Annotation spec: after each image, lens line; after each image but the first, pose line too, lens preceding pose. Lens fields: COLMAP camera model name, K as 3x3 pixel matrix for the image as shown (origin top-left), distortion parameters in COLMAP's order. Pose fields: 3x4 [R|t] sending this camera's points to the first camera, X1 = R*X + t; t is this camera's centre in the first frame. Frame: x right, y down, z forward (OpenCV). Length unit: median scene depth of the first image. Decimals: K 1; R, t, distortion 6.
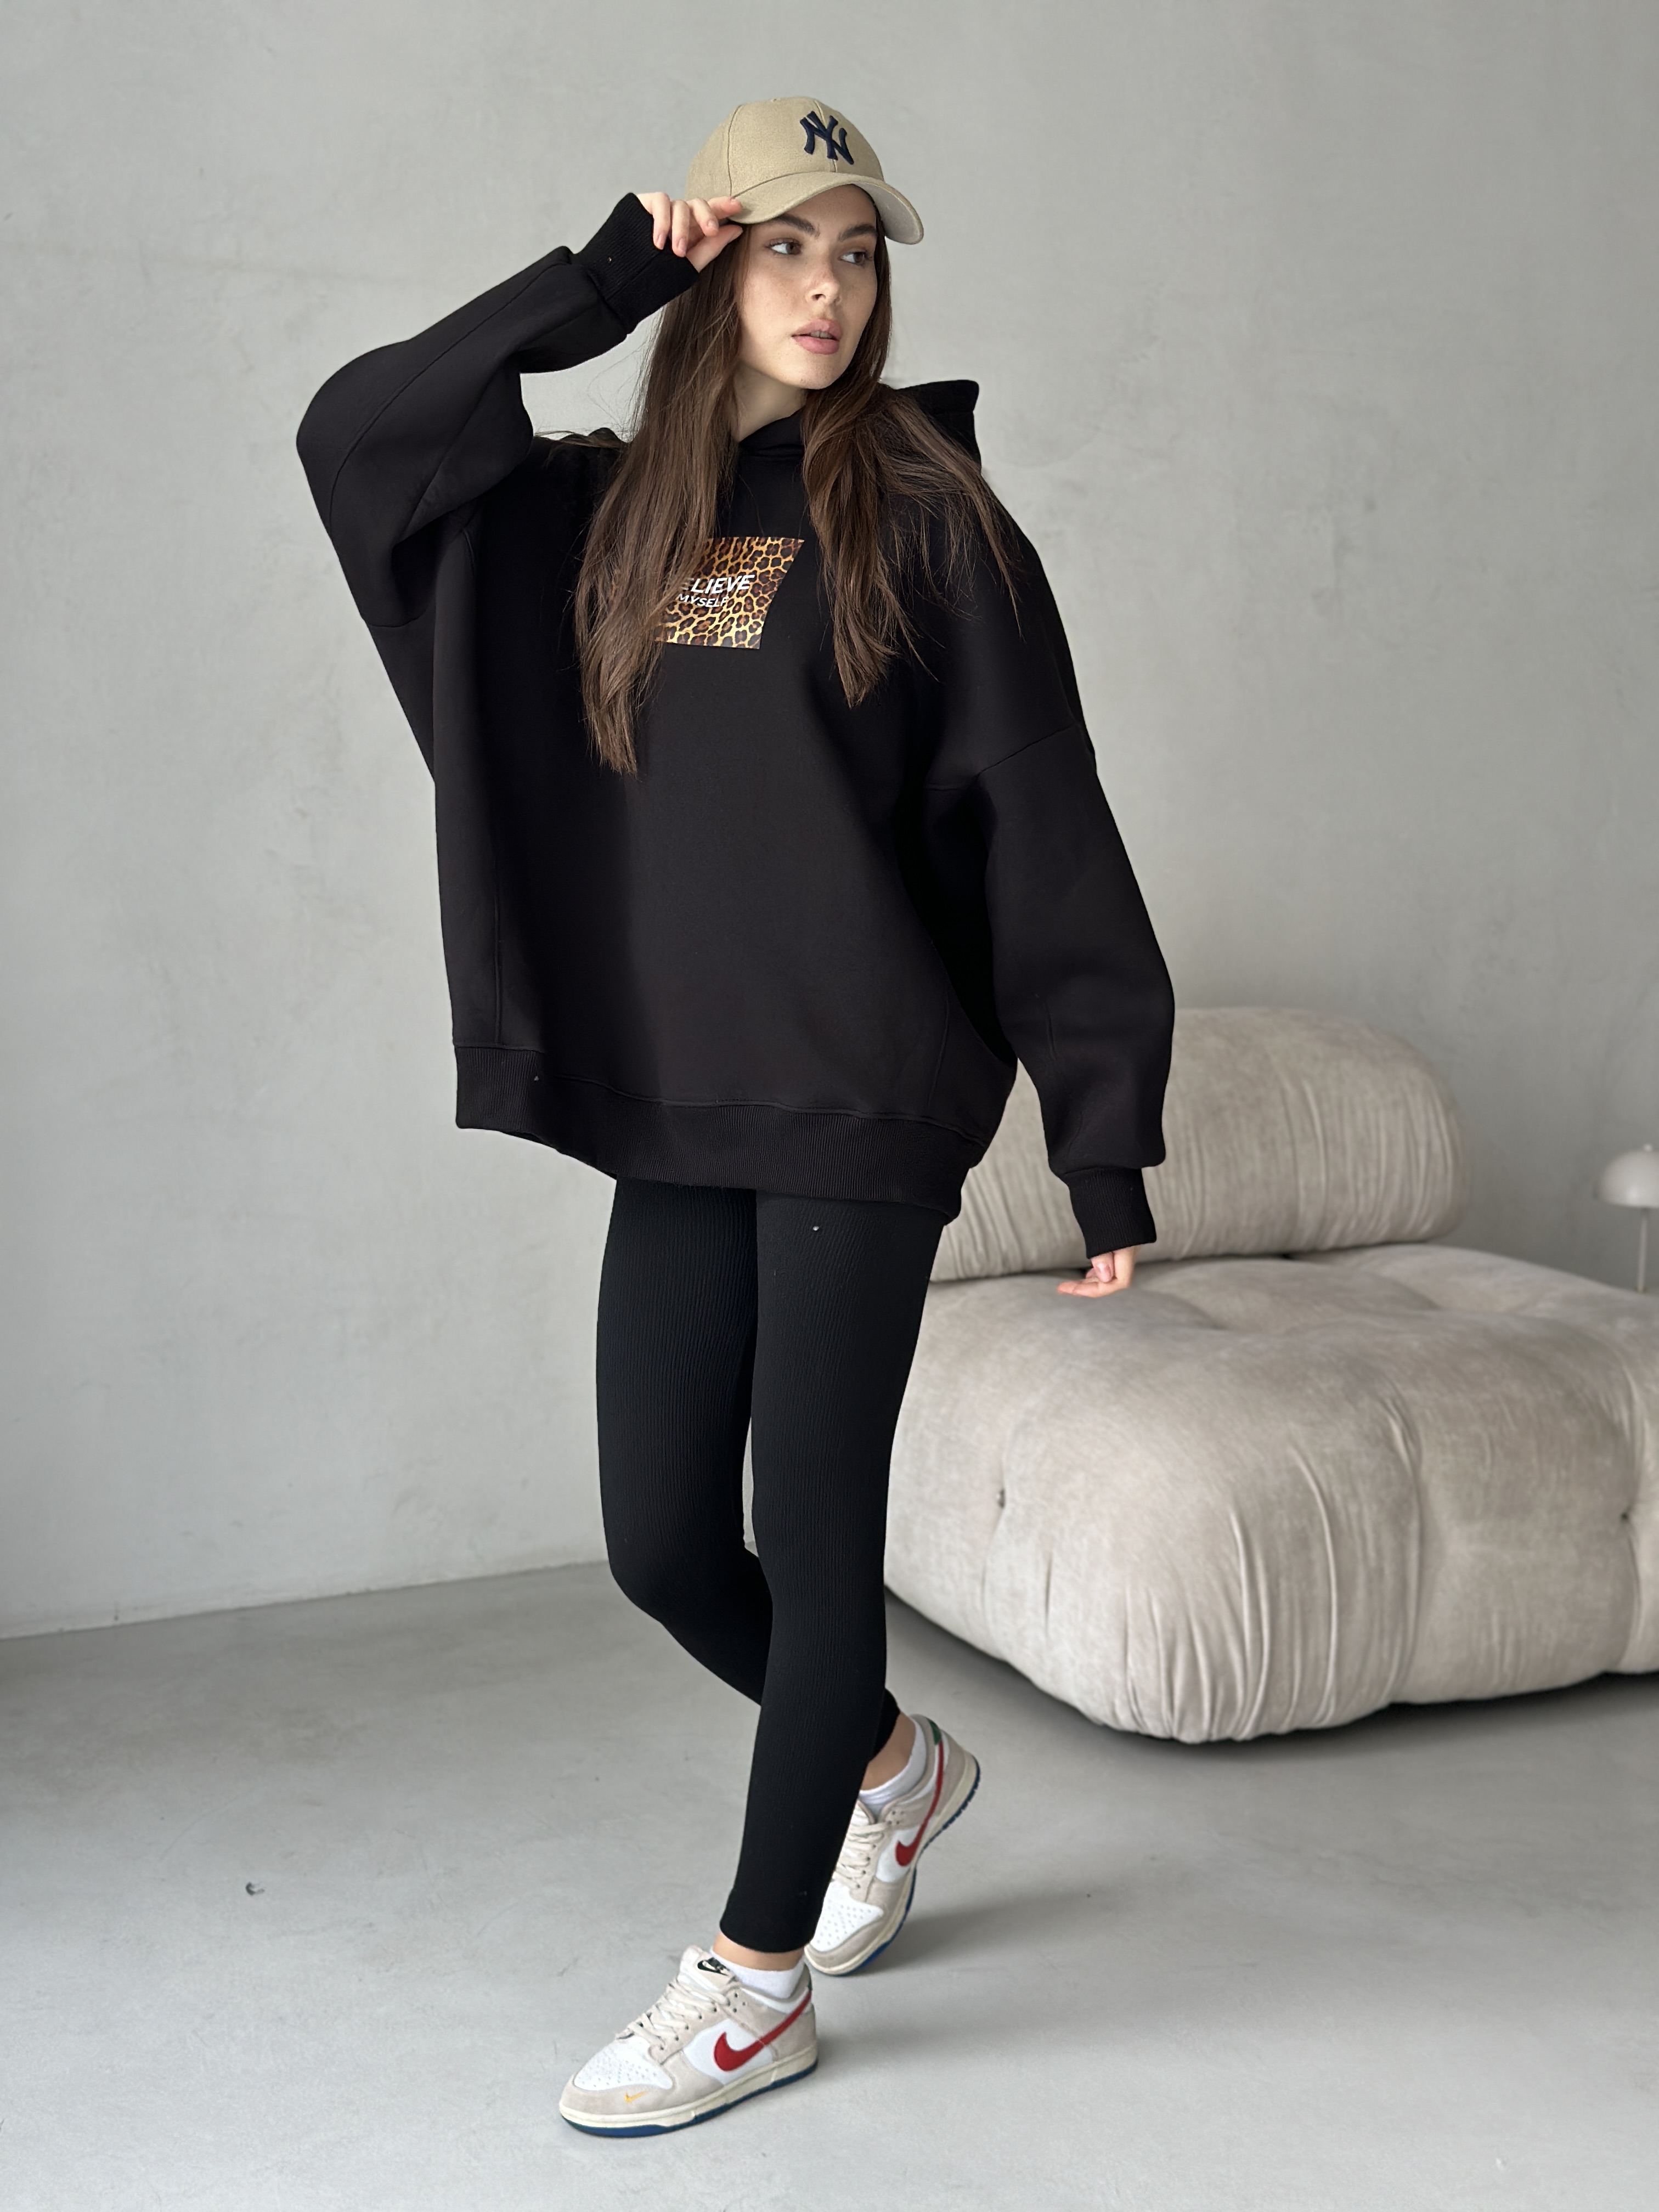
lens RADIAL K [[3053.8, 0, 830.8], [0, 3053.8, 1140.7], [0, 0, 1]] dist [0.153455, 0.024552]
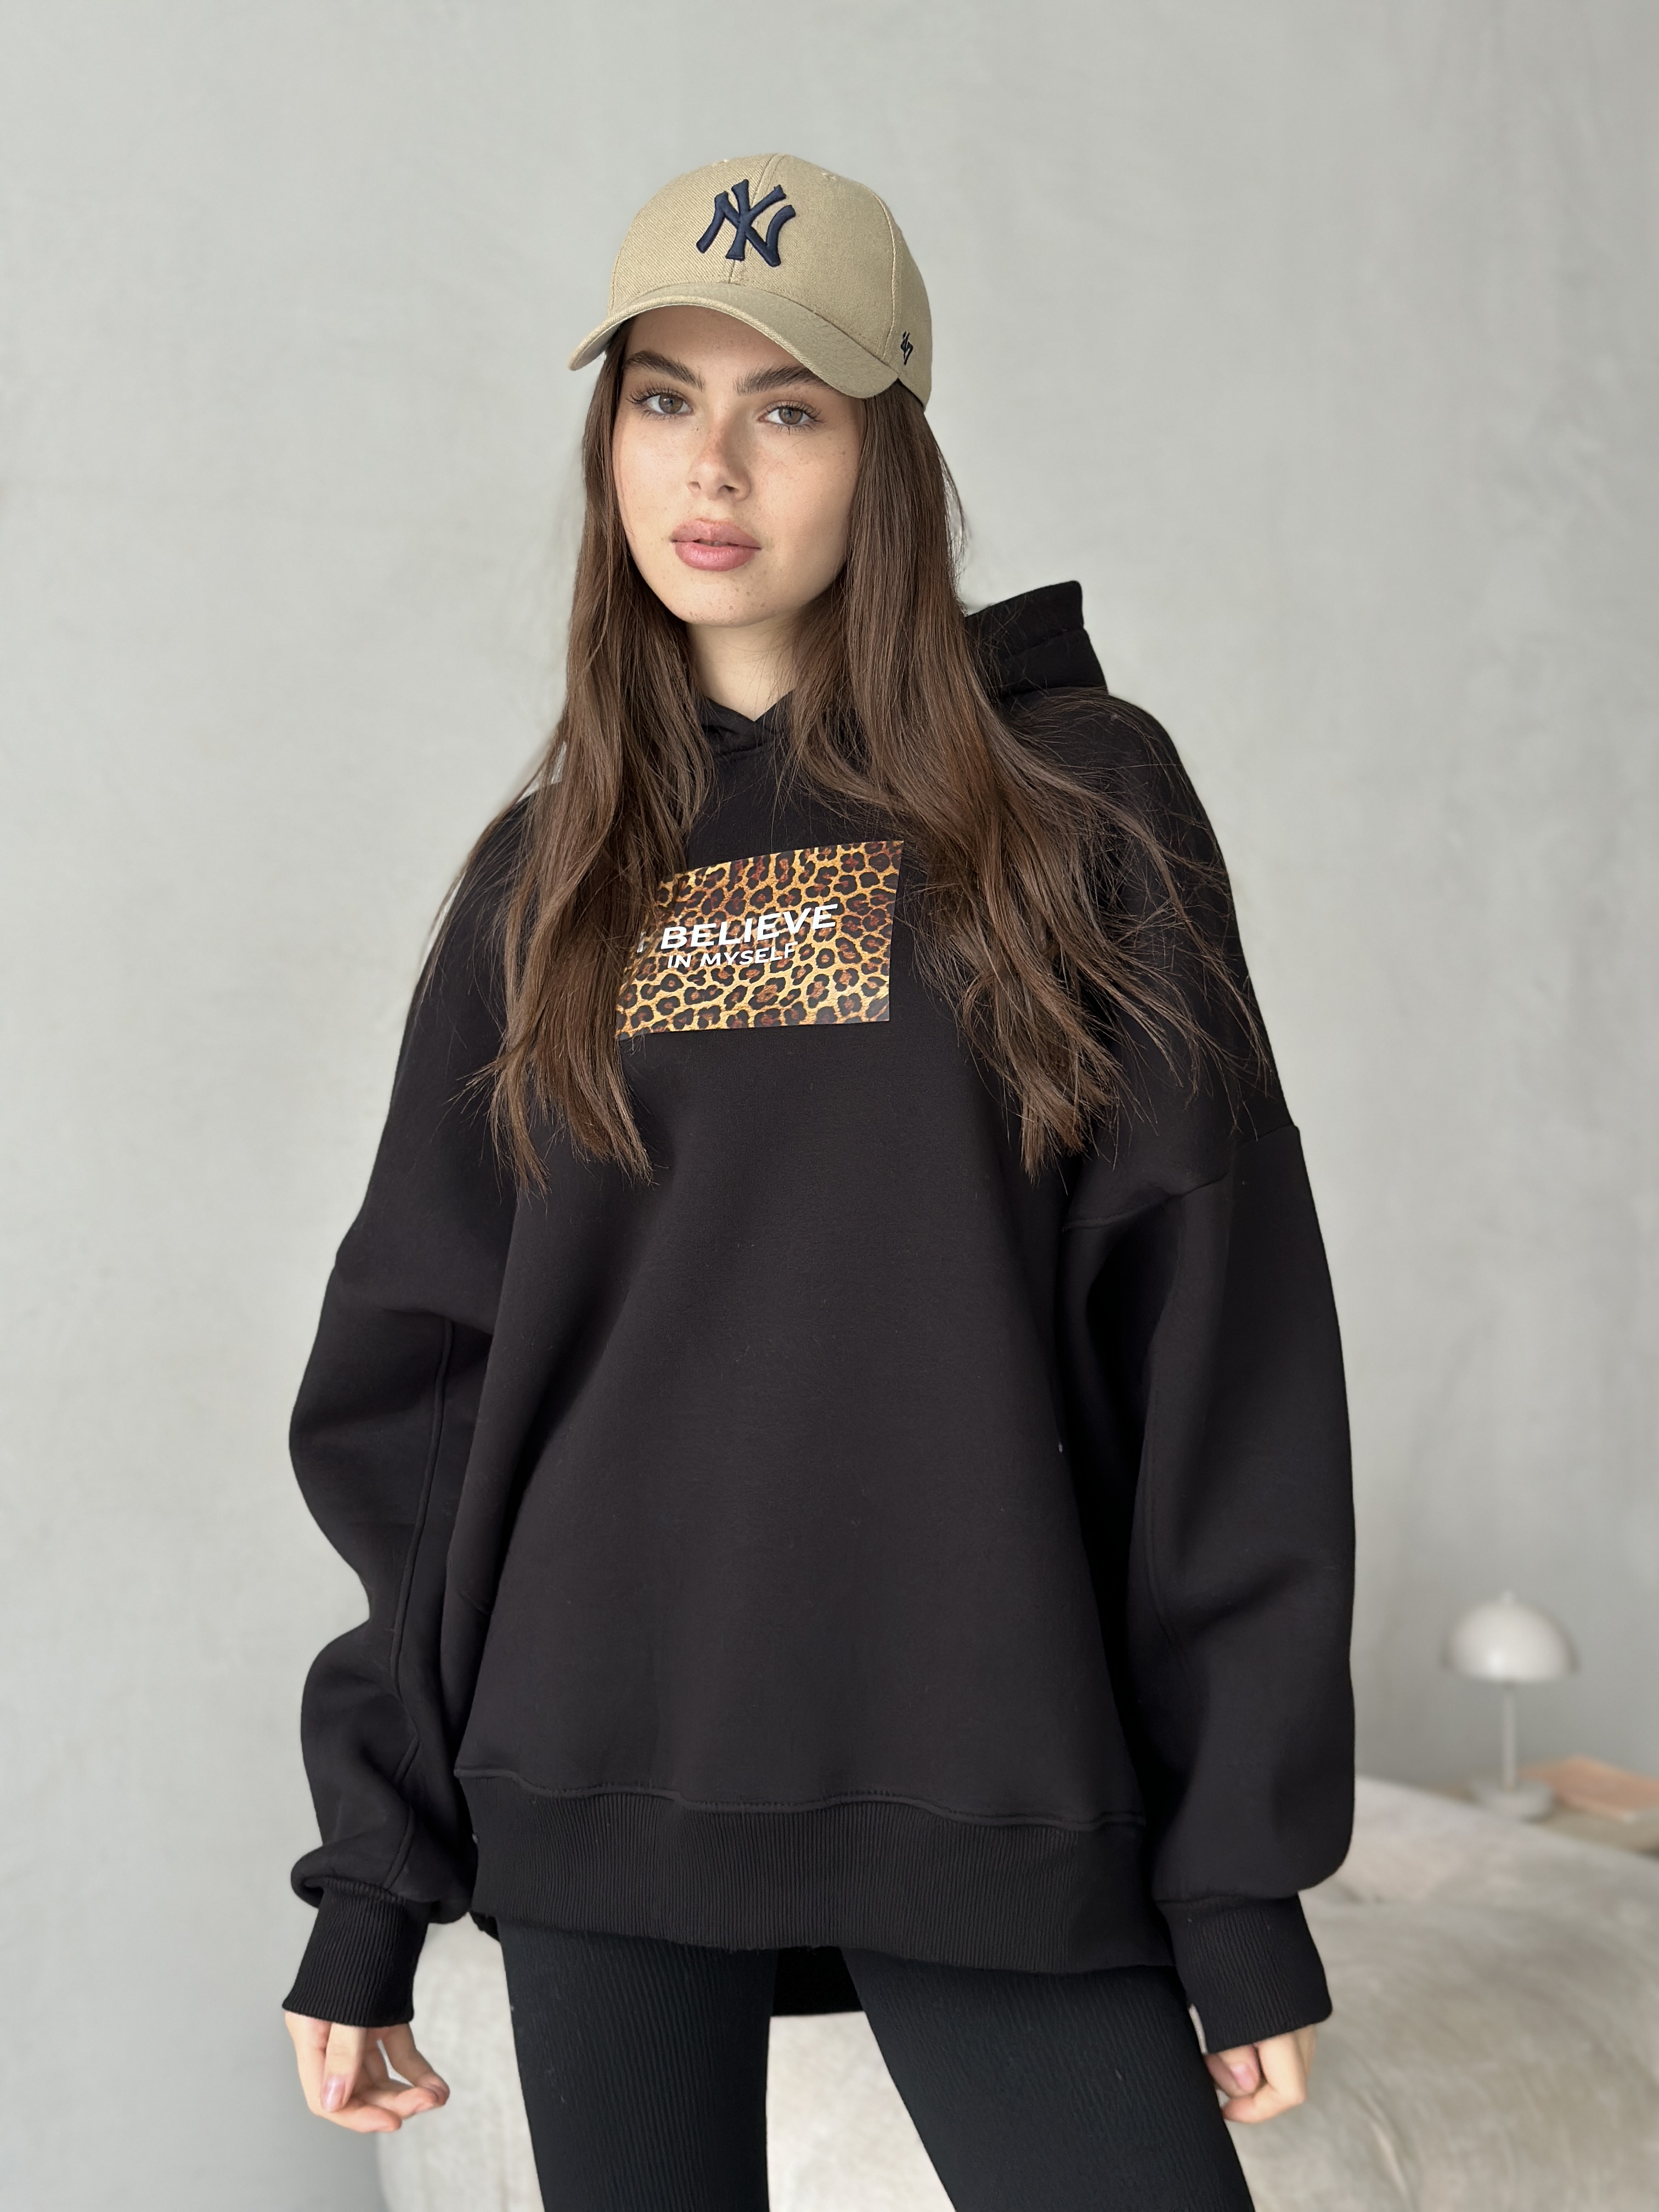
lens RADIAL K [[3091.9, 0, 831.9], [0, 3091.9, 1111.1], [0, 0, 1]] dist [0.134691, -0.089155]
pose [[0.983639, -0.030606, 0.177531, -0.044345], [0.048675, 0.993963, -0.098332, -0.063860], [-0.173450, 0.105365, 0.979190, 0.332122]]
